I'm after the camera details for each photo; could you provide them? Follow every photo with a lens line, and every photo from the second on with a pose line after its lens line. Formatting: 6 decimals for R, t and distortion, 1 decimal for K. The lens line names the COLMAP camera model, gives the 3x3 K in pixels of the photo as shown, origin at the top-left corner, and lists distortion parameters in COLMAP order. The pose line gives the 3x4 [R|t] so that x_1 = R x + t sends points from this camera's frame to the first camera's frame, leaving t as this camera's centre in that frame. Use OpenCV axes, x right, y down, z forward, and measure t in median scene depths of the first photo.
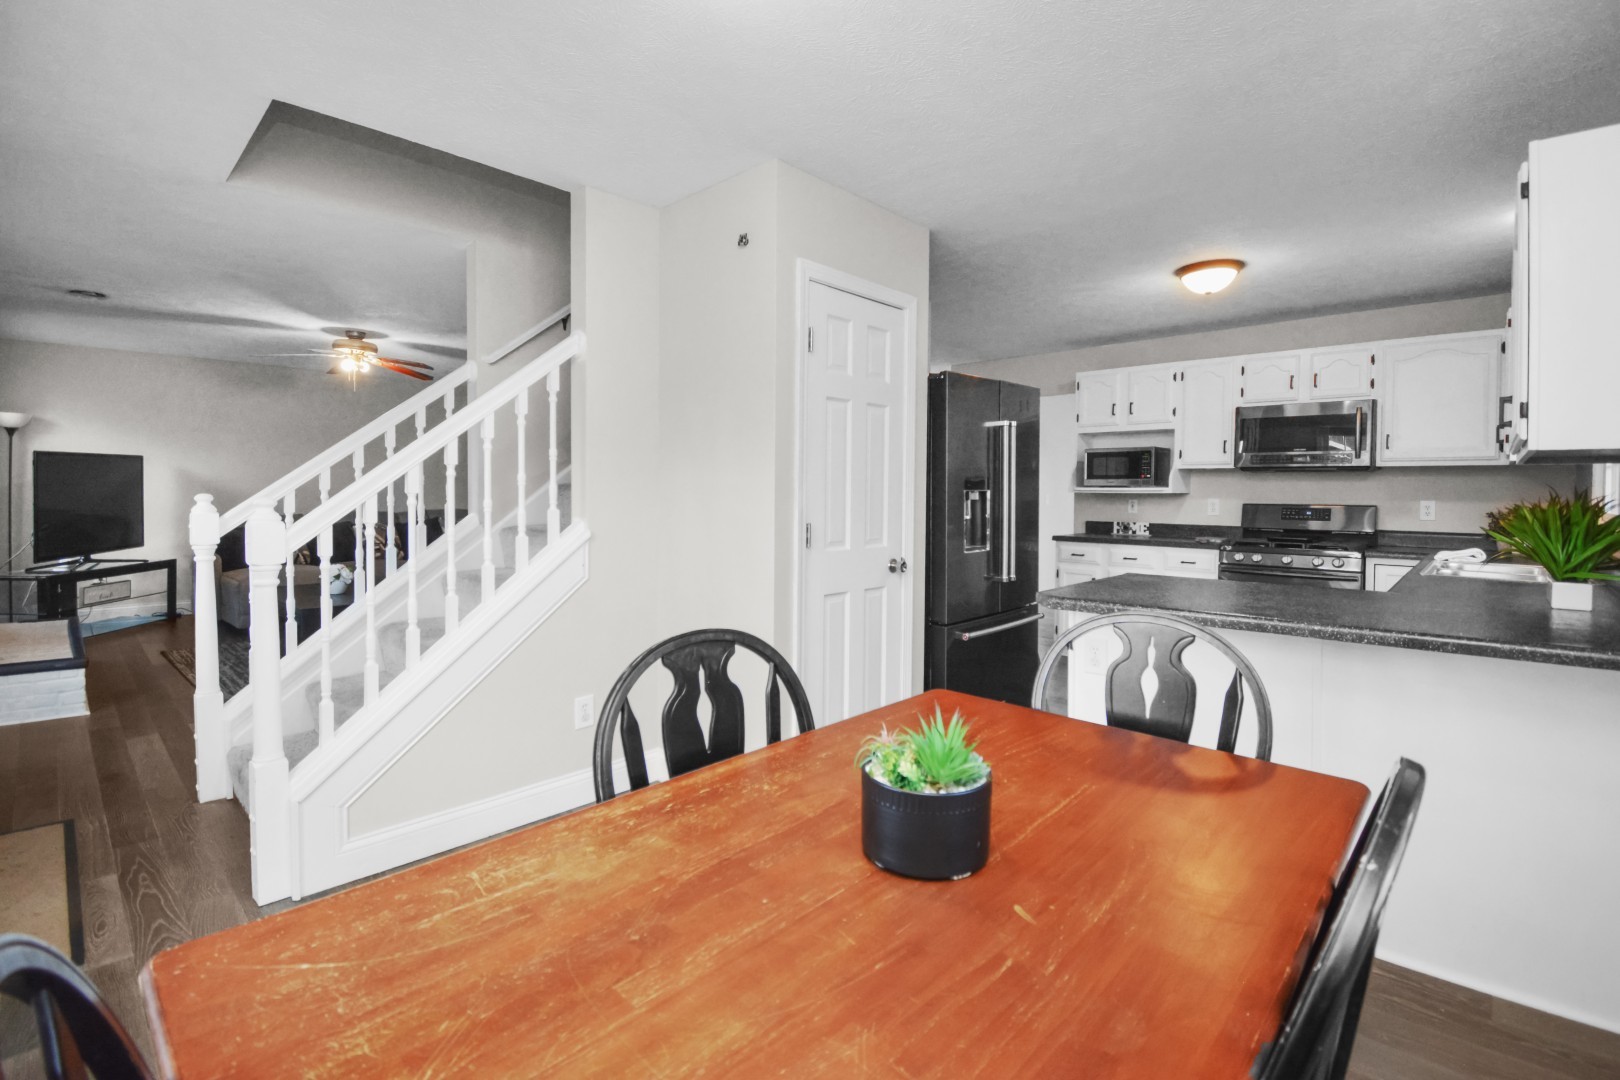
lens RADIAL K [[740.7, 0, 829.3], [0, 740.7, 511.0], [0, 0, 1]] dist [0.023946, -0.027689]
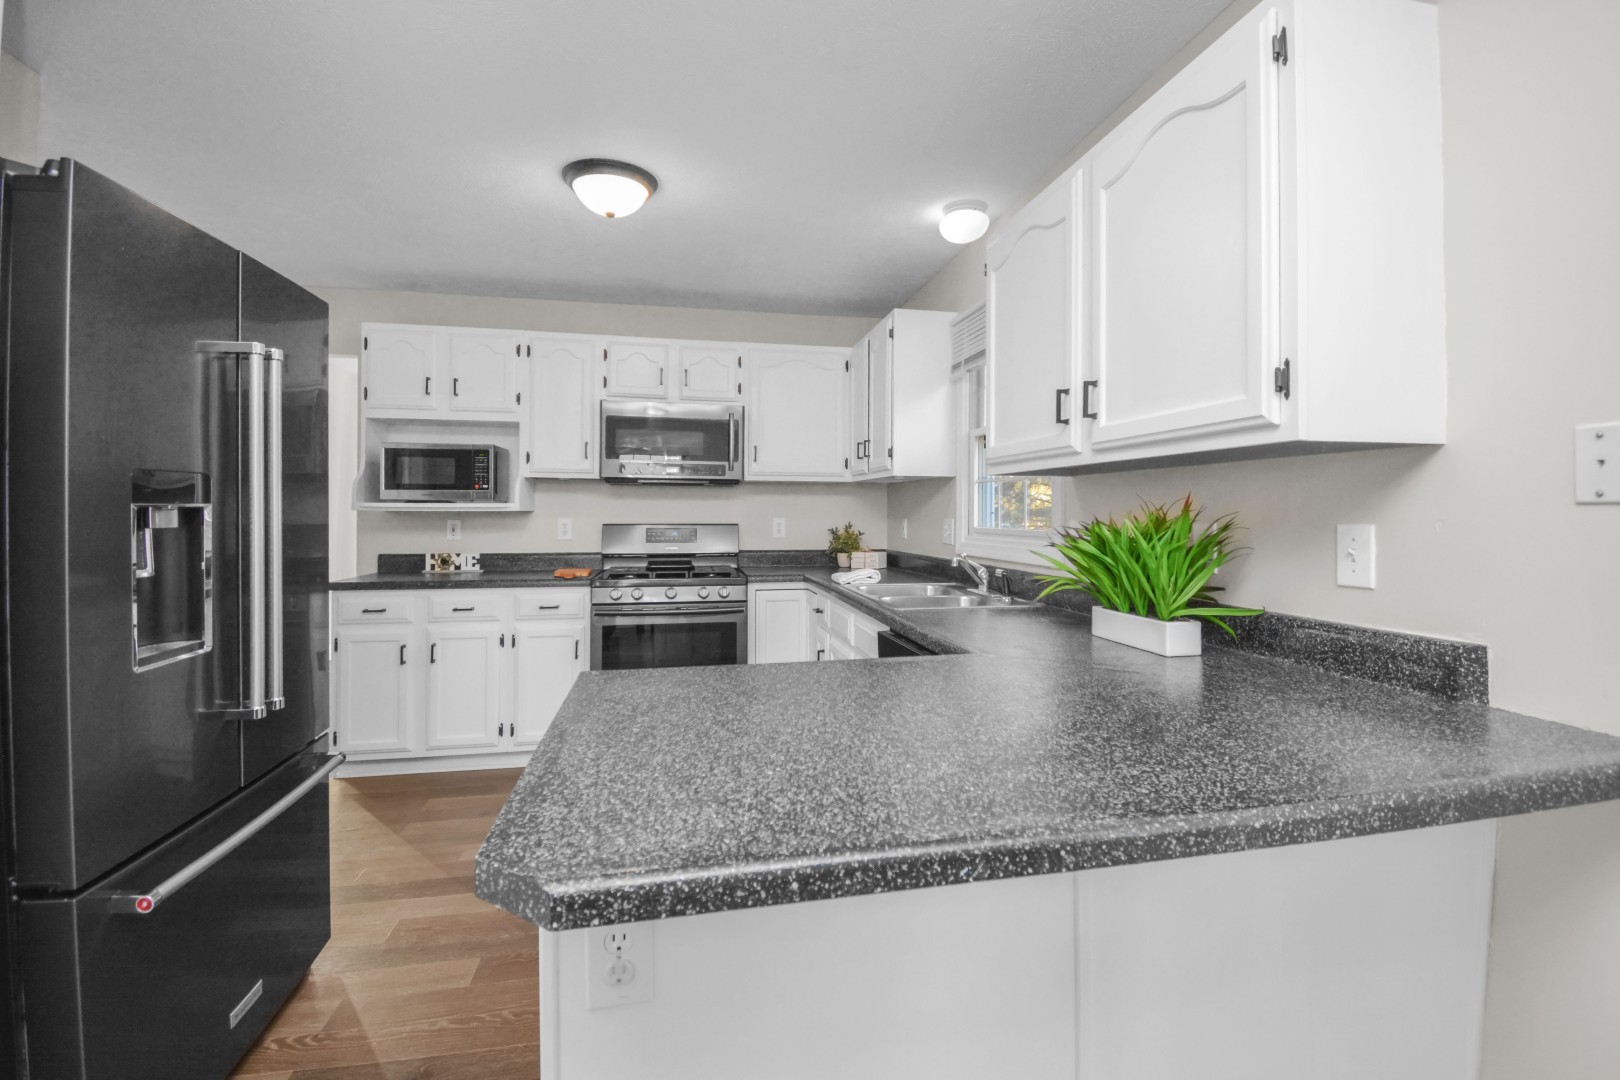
lens RADIAL K [[740.7, 0, 829.3], [0, 740.7, 511.0], [0, 0, 1]] dist [0.023946, -0.027689]
pose [[0.591672, -0.003872, 0.806170, 0.066688], [0.023946, 0.999632, -0.012773, -0.008553], [-0.805823, 0.026862, 0.591546, 0.369459]]
